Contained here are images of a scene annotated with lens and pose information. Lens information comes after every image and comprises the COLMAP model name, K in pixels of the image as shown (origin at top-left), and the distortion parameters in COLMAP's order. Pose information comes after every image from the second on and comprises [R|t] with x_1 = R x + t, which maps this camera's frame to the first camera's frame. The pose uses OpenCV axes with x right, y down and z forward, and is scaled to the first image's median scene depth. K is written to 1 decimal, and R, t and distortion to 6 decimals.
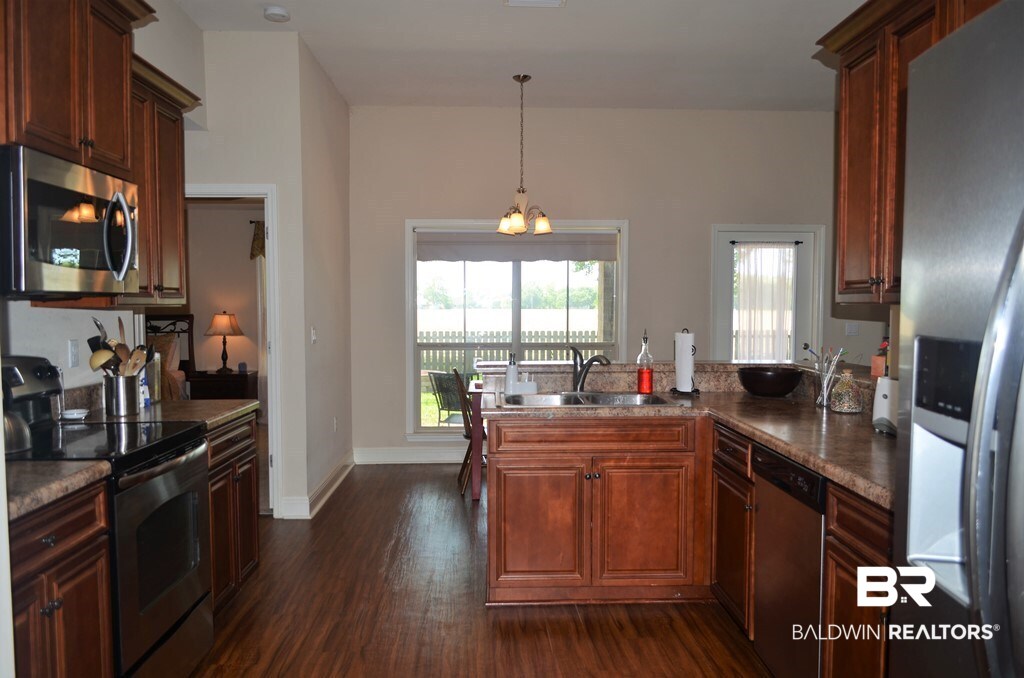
lens RADIAL K [[796.5, 0, 511.8], [0, 796.5, 350.7], [0, 0, 1]] dist [-0.009918, -0.001059]
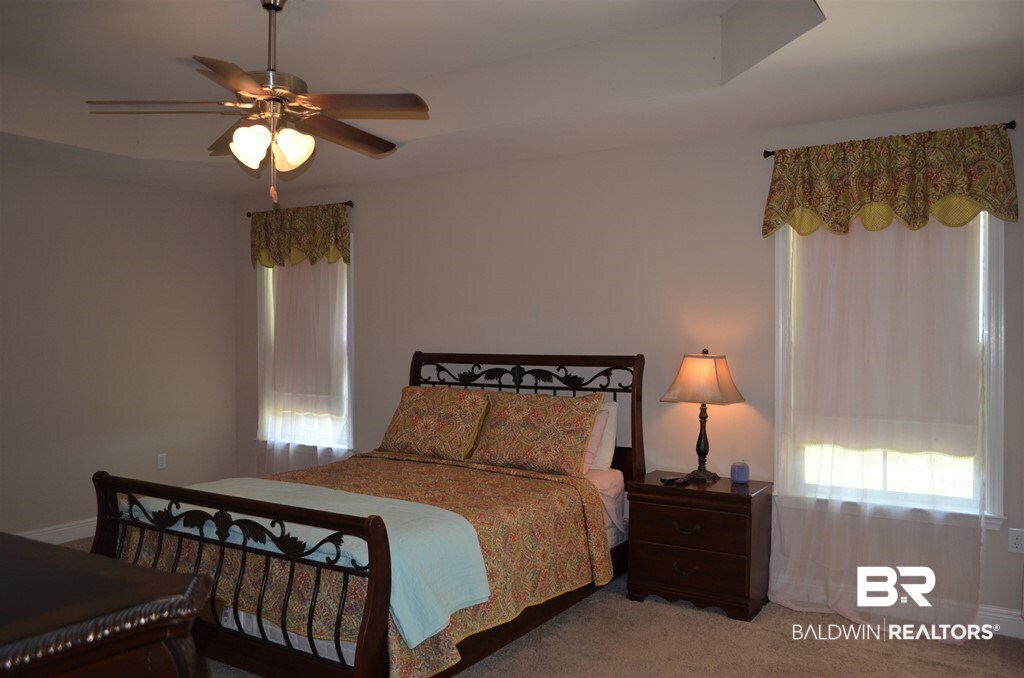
lens RADIAL K [[796.5, 0, 511.8], [0, 796.5, 350.7], [0, 0, 1]] dist [-0.009918, -0.001059]
pose [[0.832987, 0.008904, -0.553220, -0.196193], [-0.034307, 0.998778, -0.035580, -0.028154], [0.552227, 0.048617, 0.832275, 0.546020]]
